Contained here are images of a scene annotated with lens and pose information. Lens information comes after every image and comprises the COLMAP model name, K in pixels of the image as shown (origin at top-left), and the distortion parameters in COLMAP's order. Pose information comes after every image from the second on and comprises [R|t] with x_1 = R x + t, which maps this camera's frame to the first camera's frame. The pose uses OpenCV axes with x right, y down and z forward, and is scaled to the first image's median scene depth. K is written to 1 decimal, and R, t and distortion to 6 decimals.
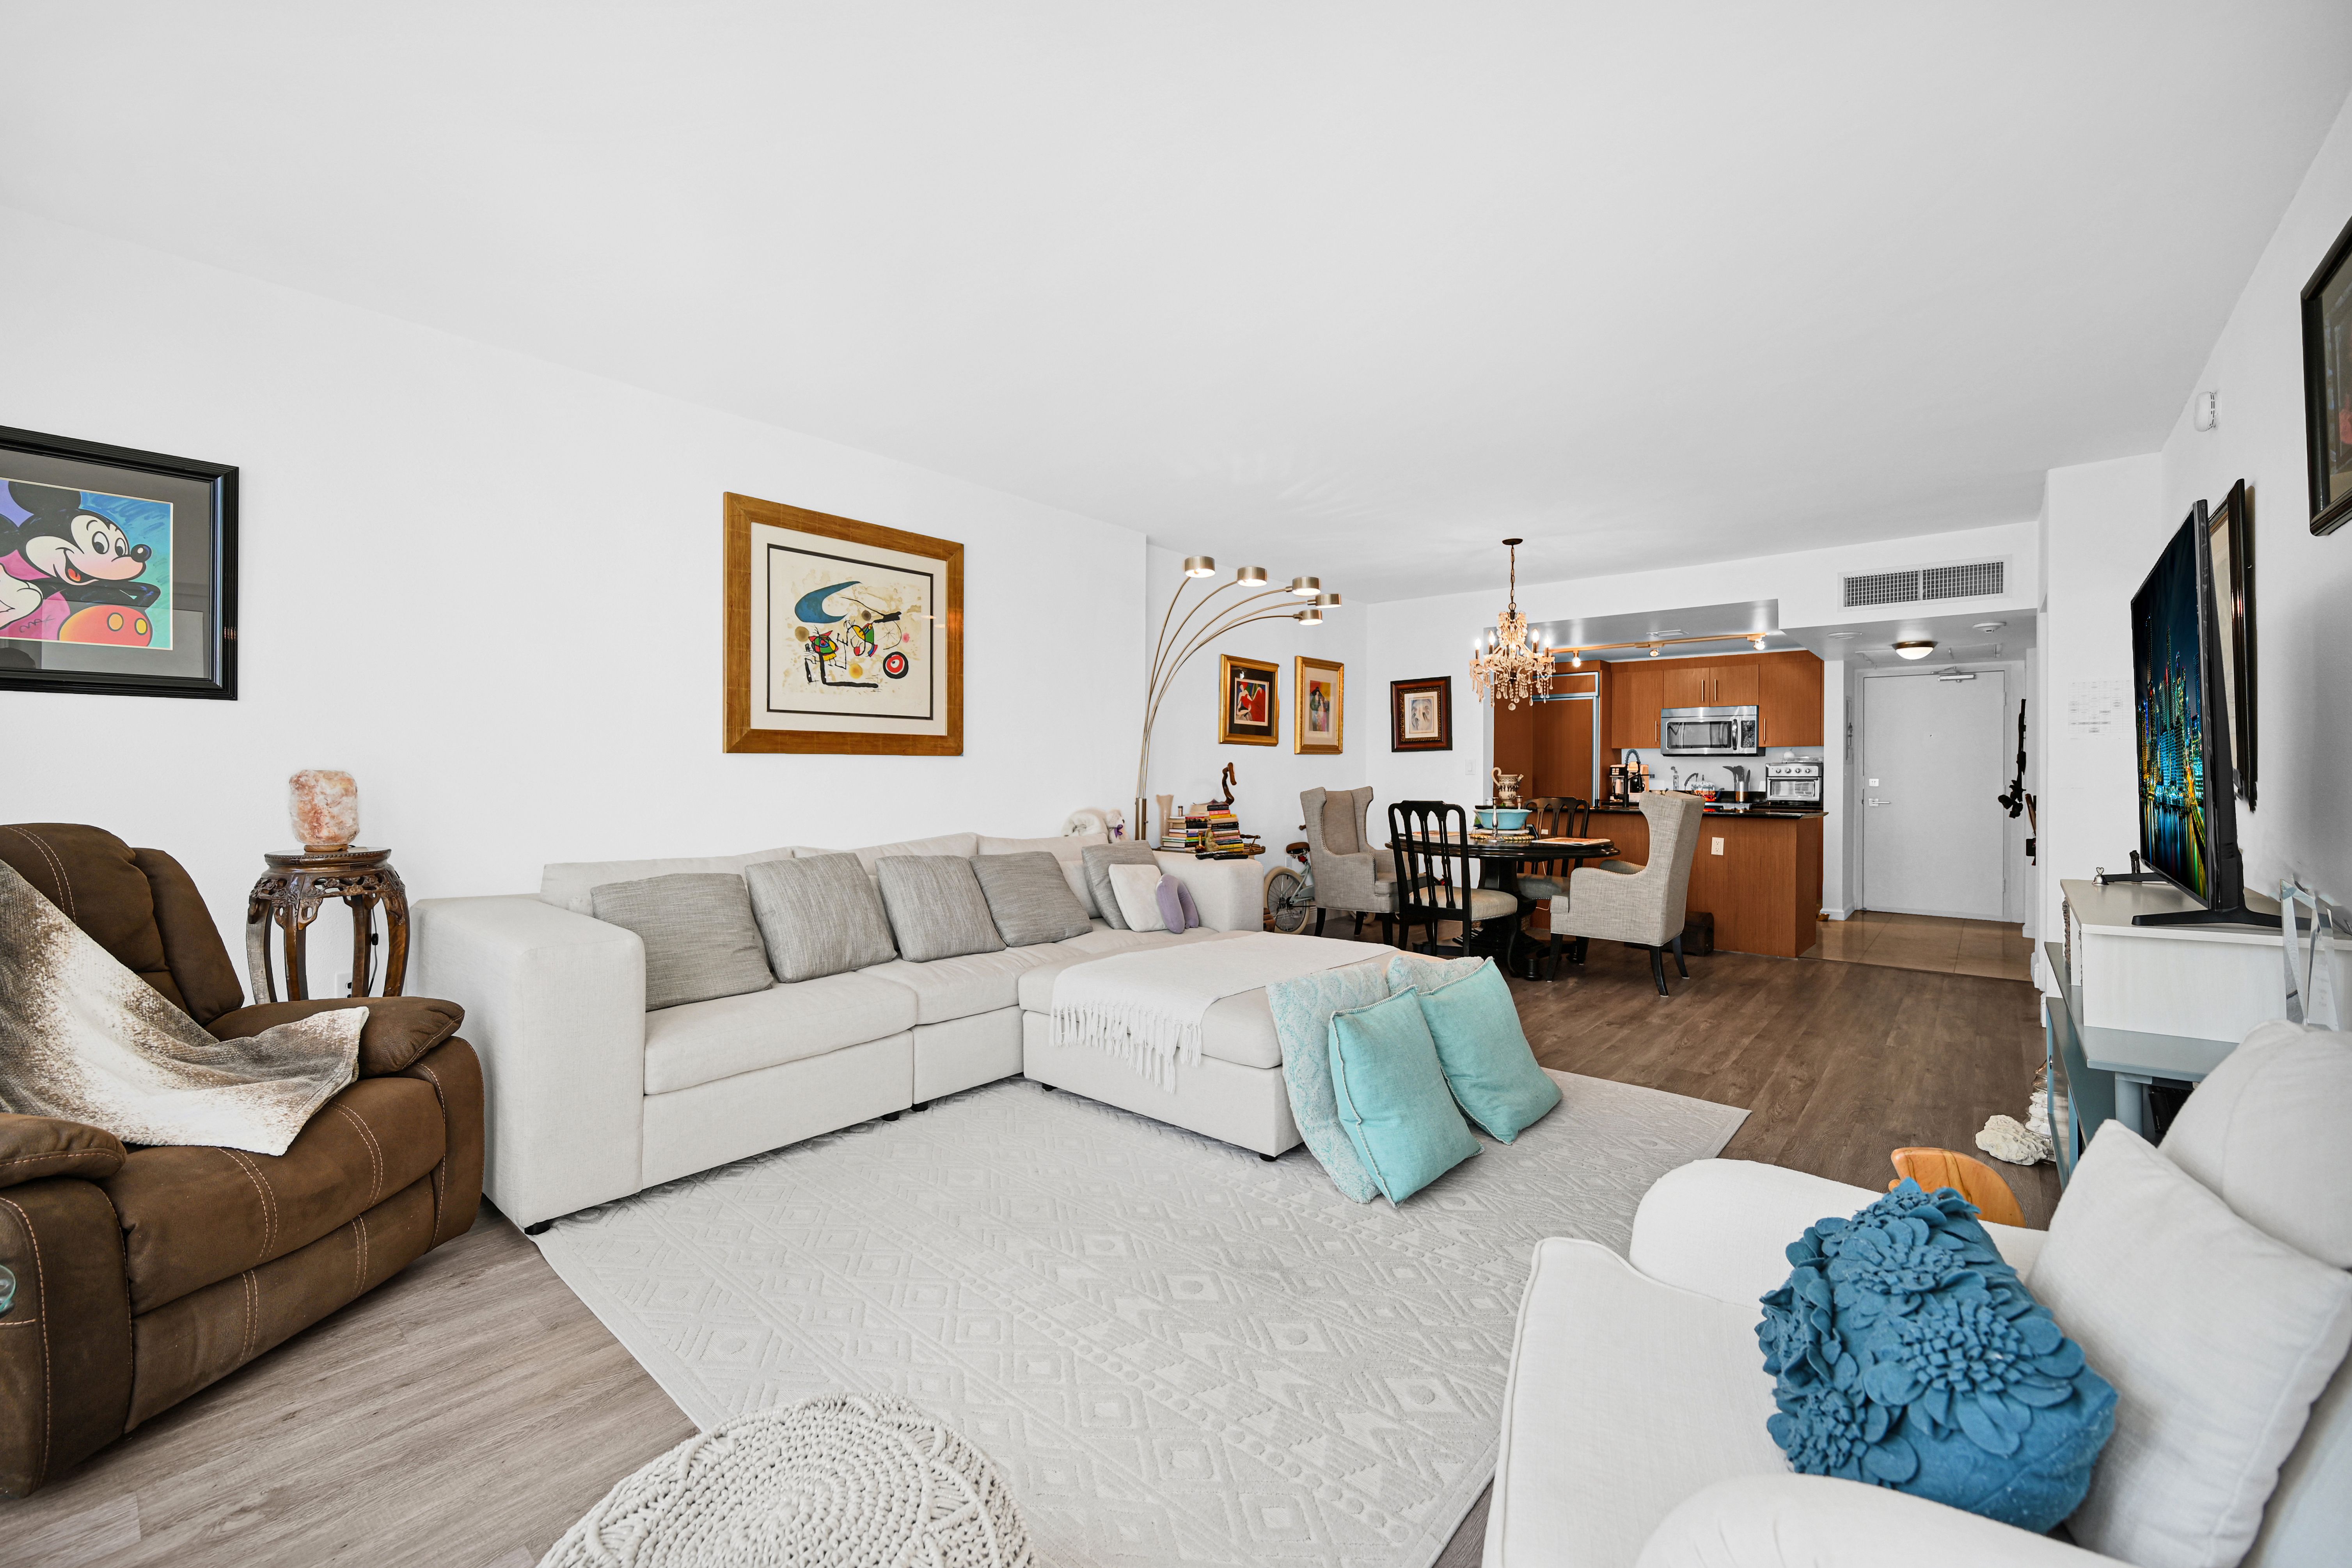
lens RADIAL K [[950.1, 0, 1173.7], [0, 950.1, 776.7], [0, 0, 1]] dist [-0.001167, 0.000246]
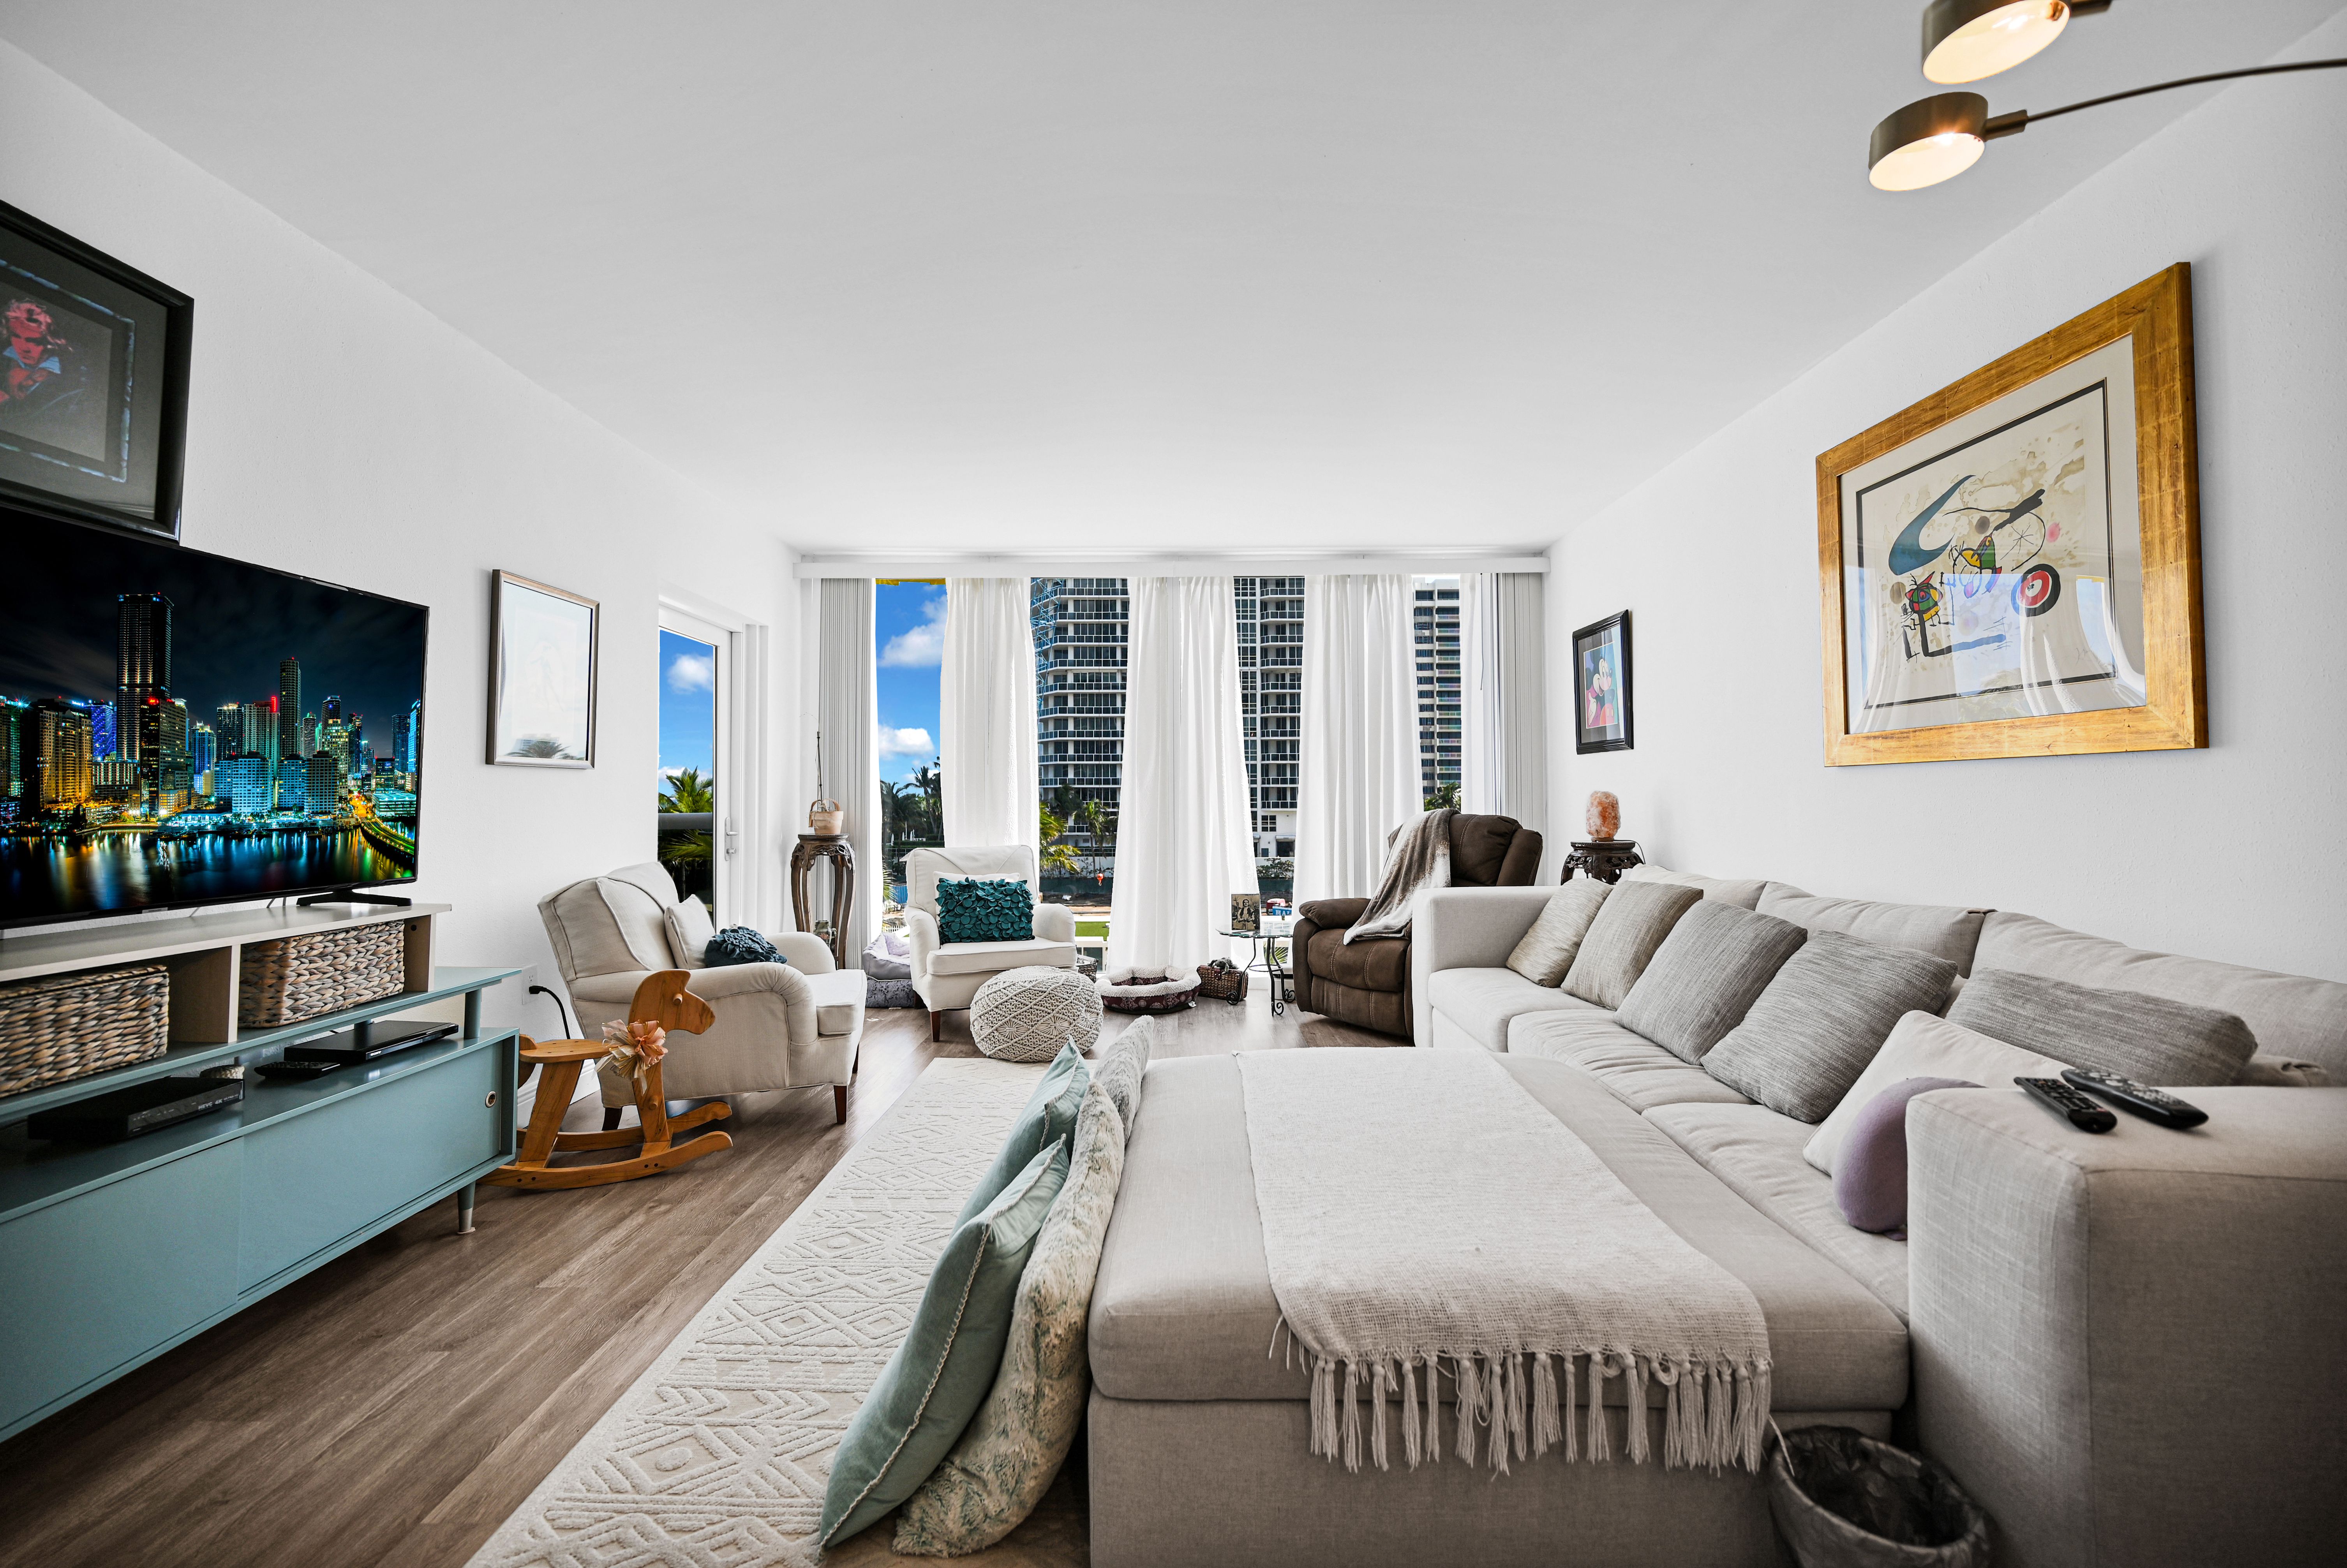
lens RADIAL K [[948.1, 0, 1176.3], [0, 948.1, 772.7], [0, 0, 1]] dist [-0.001167, 0.000246]
pose [[-0.760528, -0.018015, -0.649055, 0.348574], [-0.002623, 0.999692, -0.024675, 0.001544], [0.649300, -0.017064, -0.760341, 0.878573]]
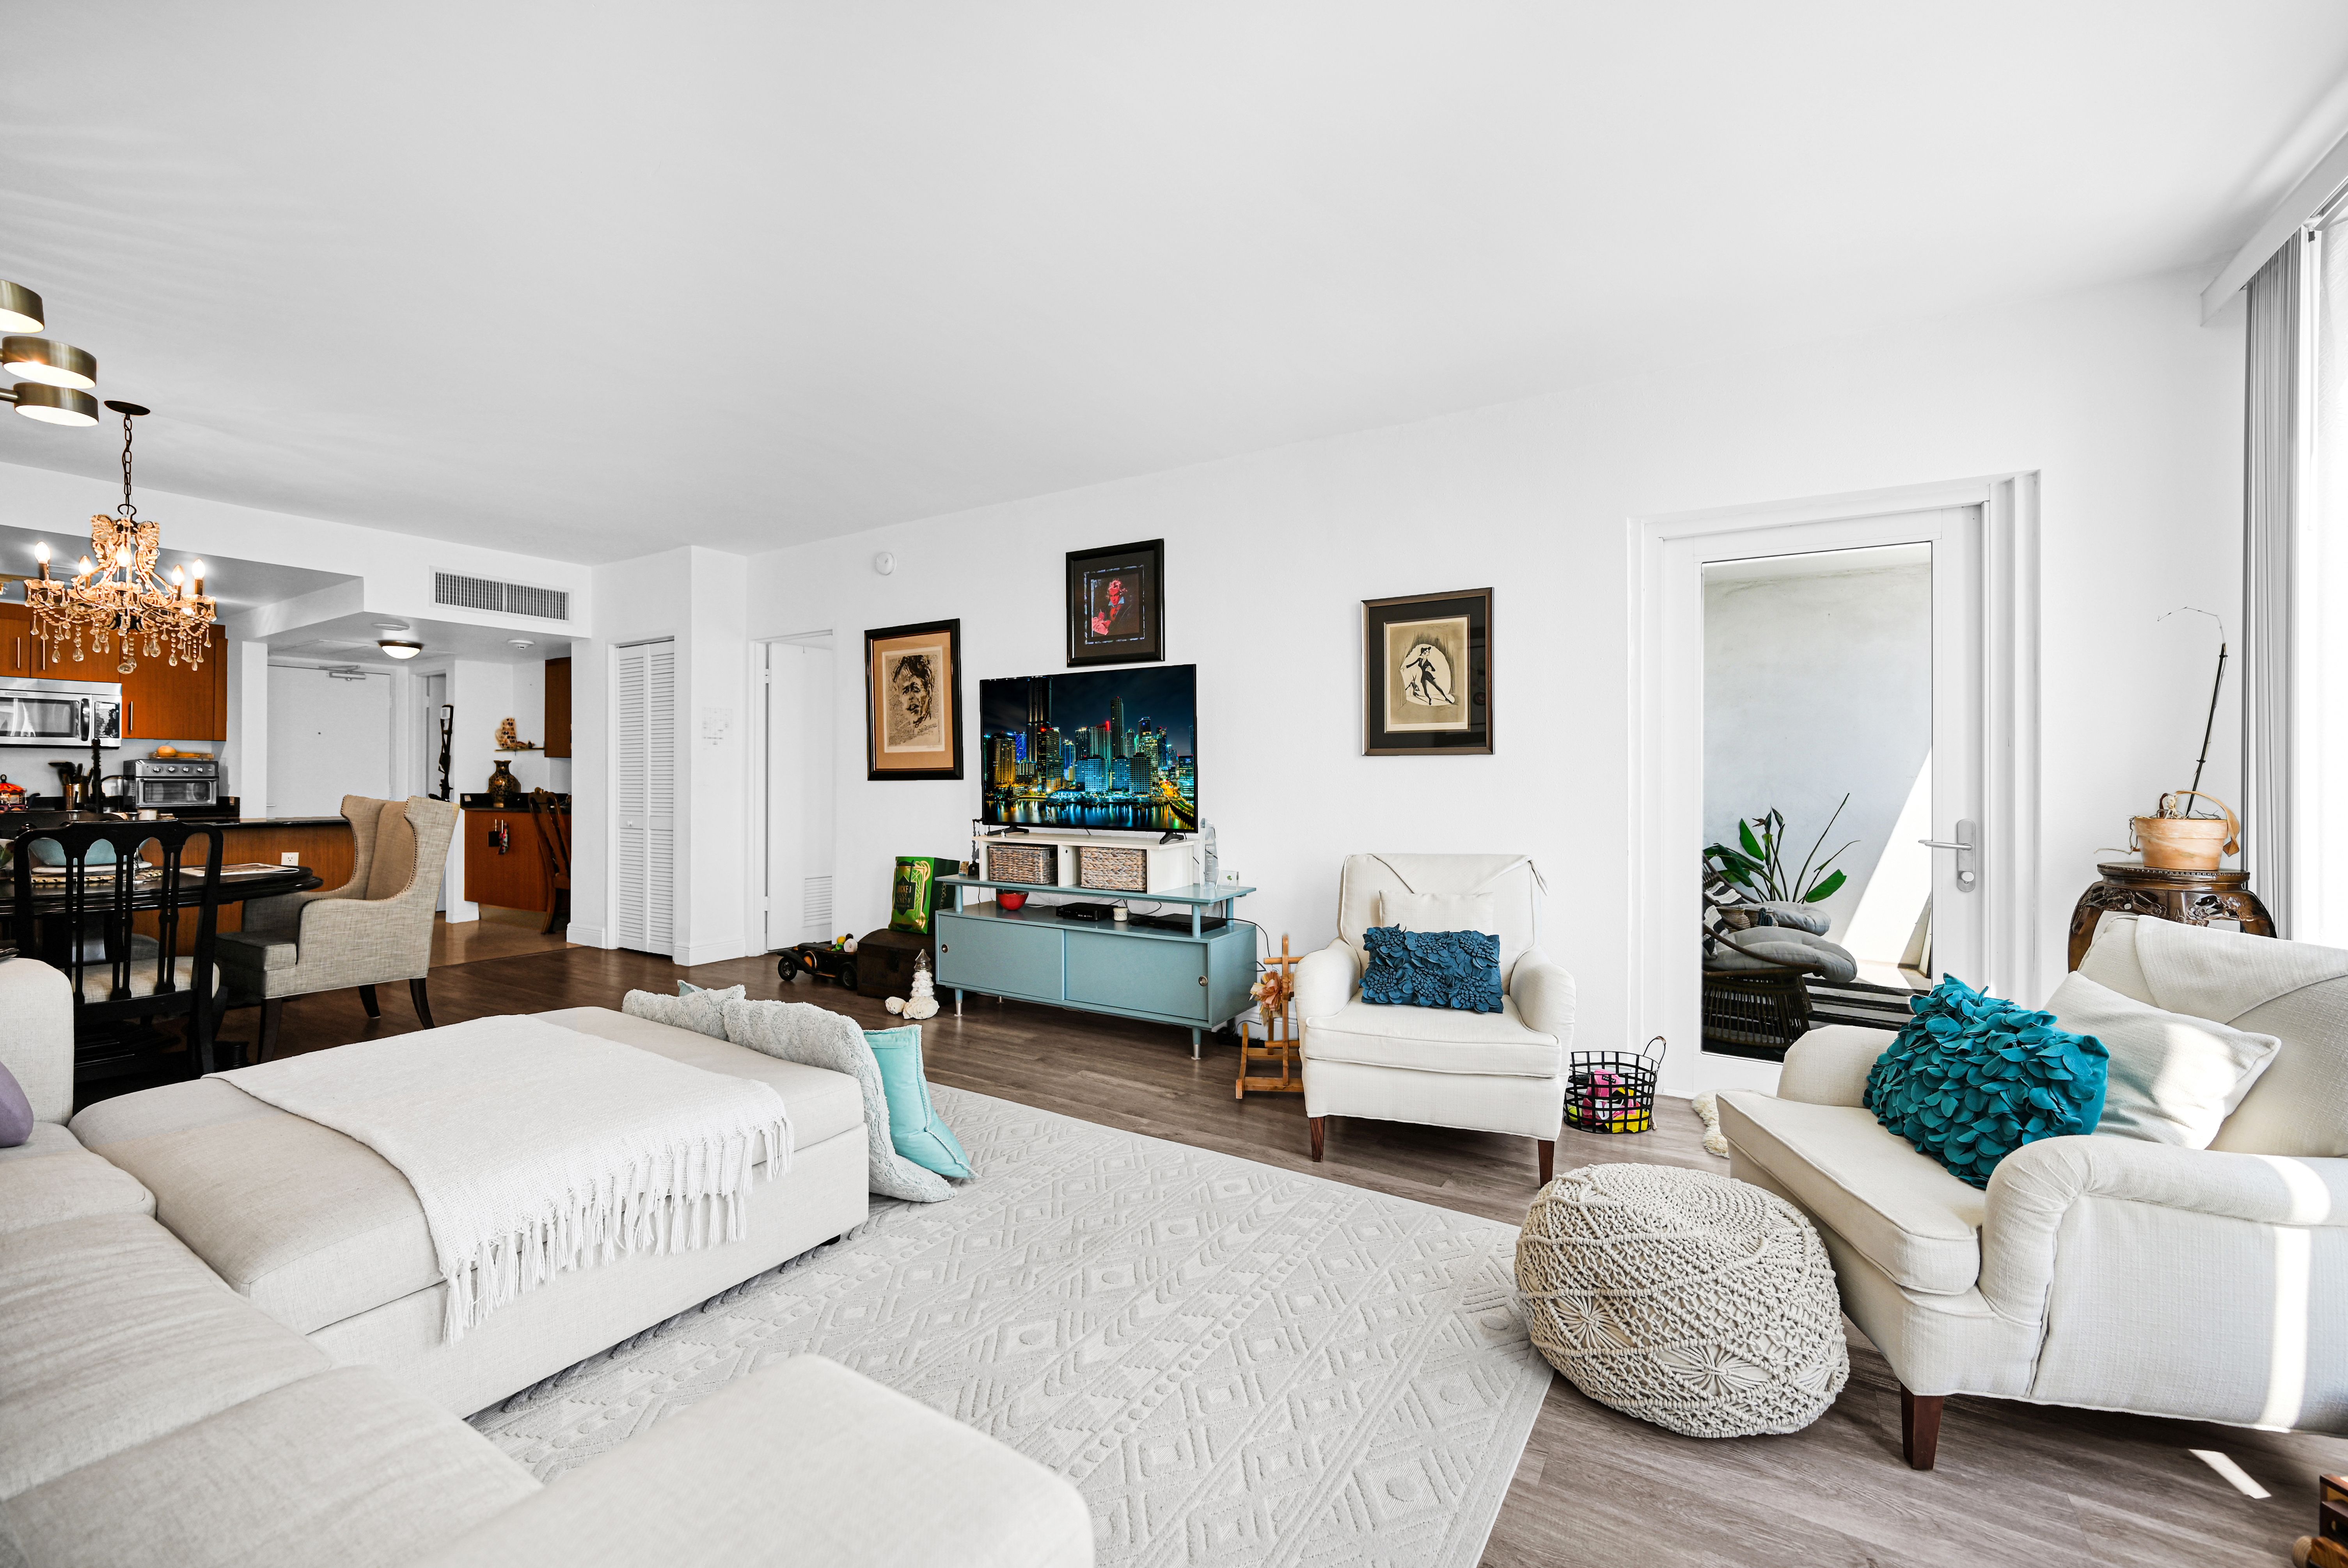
lens RADIAL K [[948.5, 0, 1171.9], [0, 948.5, 783.8], [0, 0, 1]] dist [-0.001167, 0.000246]
pose [[-0.147316, -0.010735, 0.989031, -0.395247], [0.001015, 0.999939, 0.011005, -0.003498], [-0.989089, 0.002625, -0.147297, 0.429034]]
